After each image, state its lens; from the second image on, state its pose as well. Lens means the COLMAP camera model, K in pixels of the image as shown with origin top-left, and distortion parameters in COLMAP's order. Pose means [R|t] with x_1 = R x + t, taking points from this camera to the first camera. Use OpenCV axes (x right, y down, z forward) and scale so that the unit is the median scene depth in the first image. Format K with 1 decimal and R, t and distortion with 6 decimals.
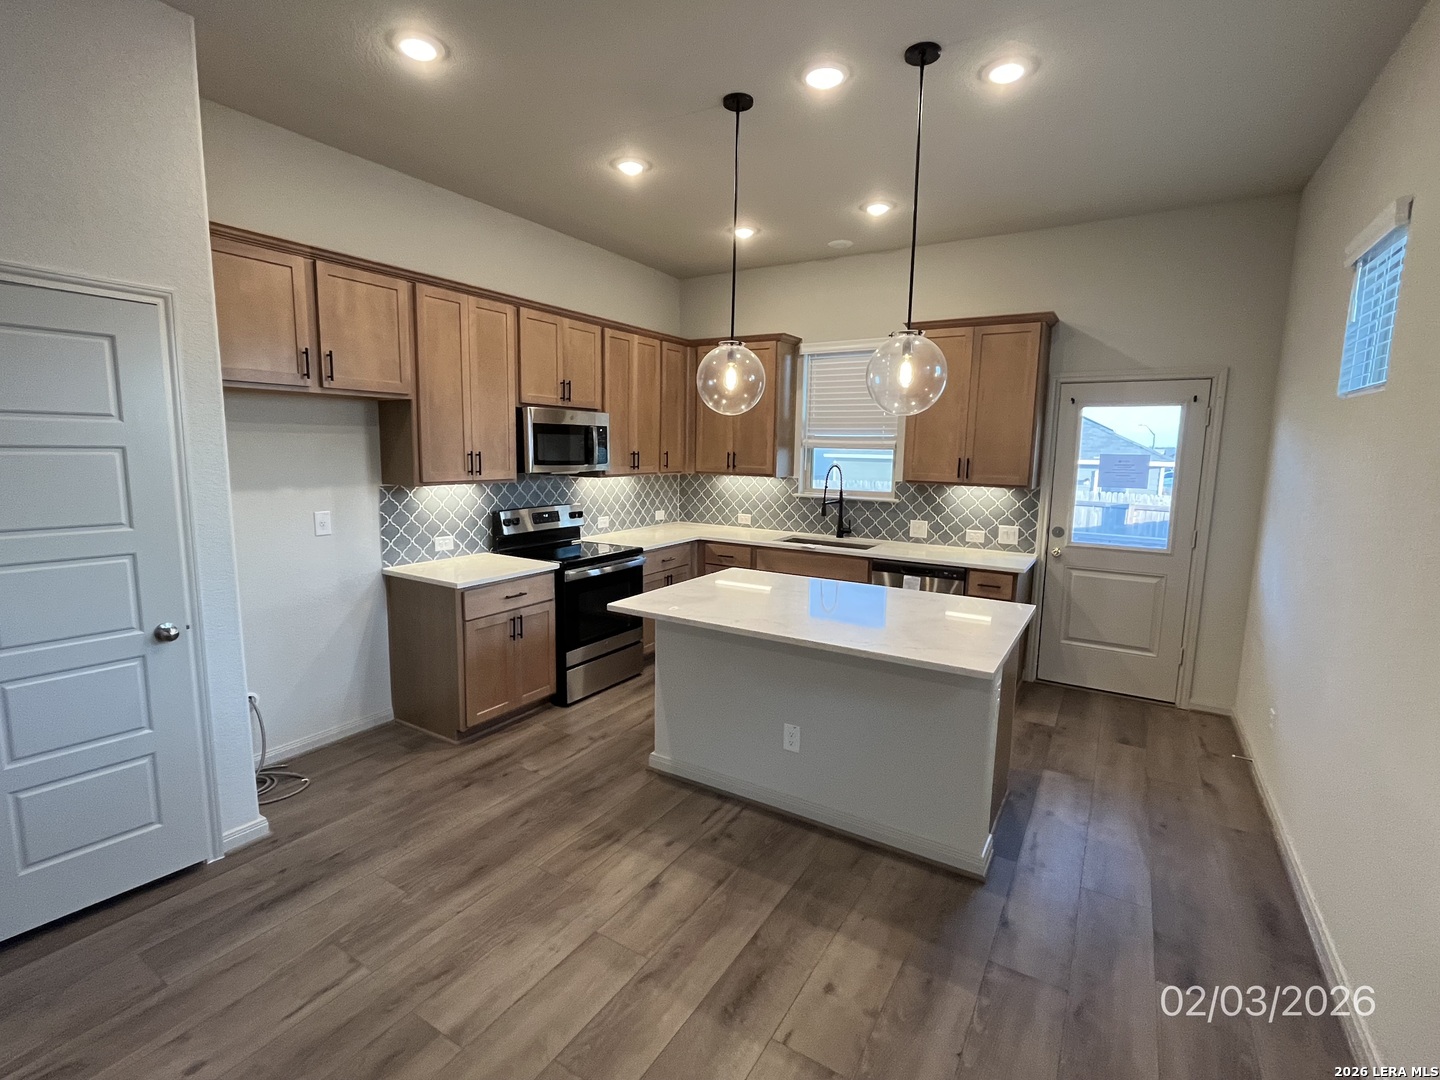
lens RADIAL K [[667.0, 0, 720.5], [0, 667.0, 538.2], [0, 0, 1]] dist [-0.006133, -0.000350]
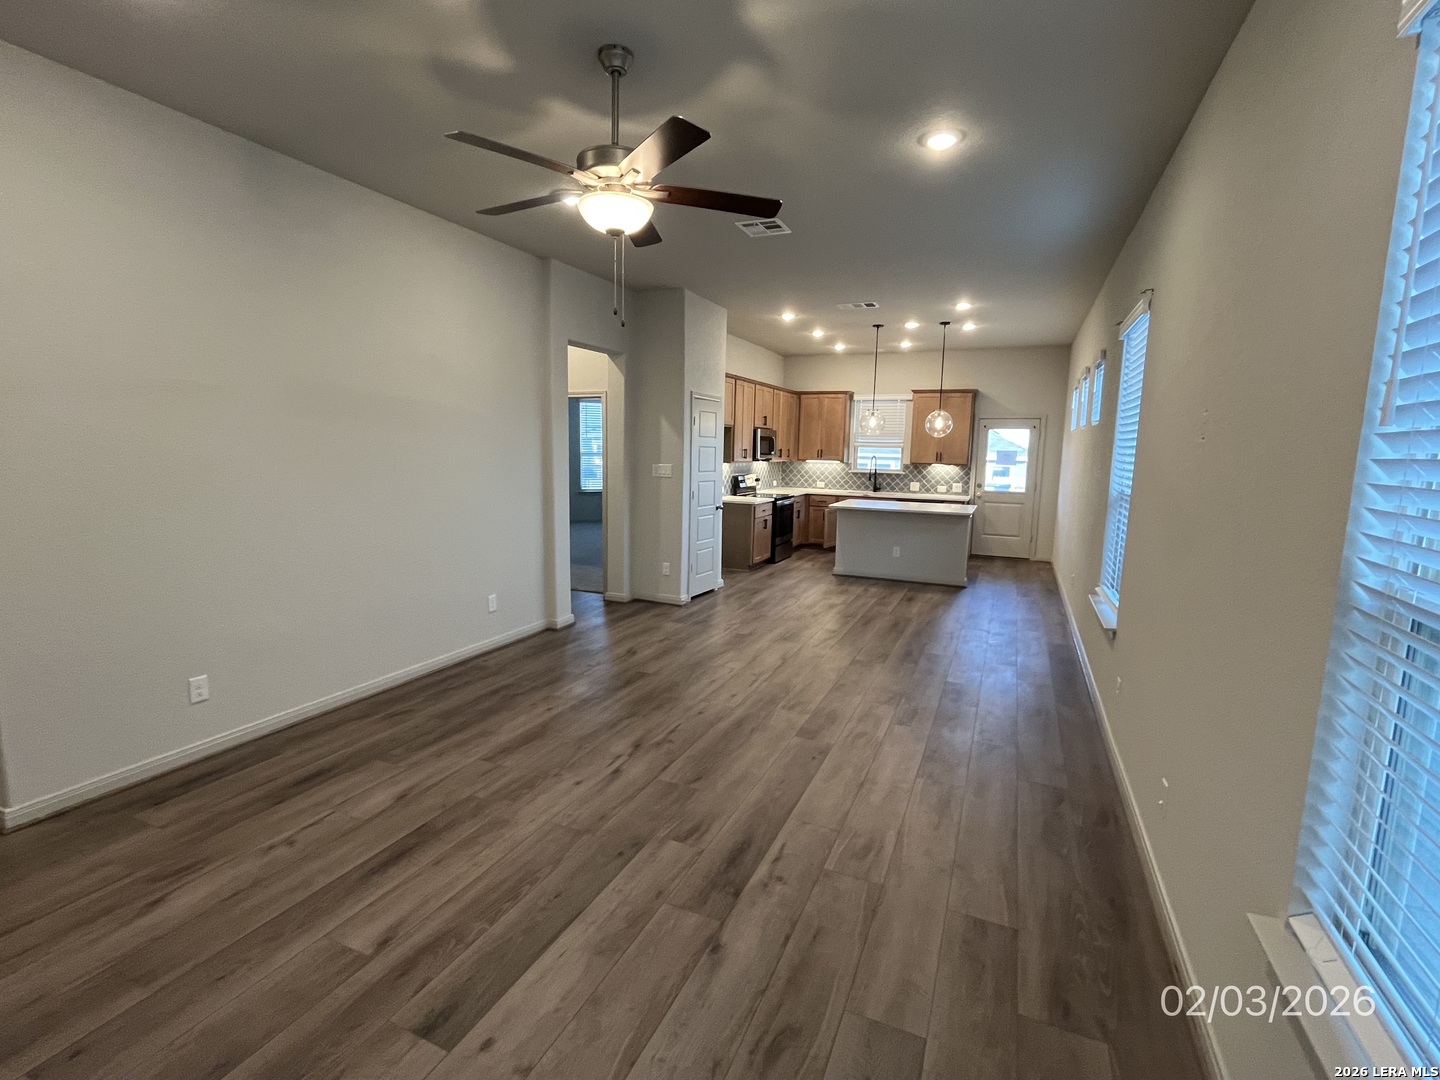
lens RADIAL K [[667.0, 0, 718.4], [0, 667.0, 538.8], [0, 0, 1]] dist [-0.006133, -0.000350]
pose [[0.990871, -0.015236, 0.133950, -0.602457], [0.014837, 0.999882, 0.003978, 0.134632], [-0.133995, -0.001955, 0.990980, -0.997988]]
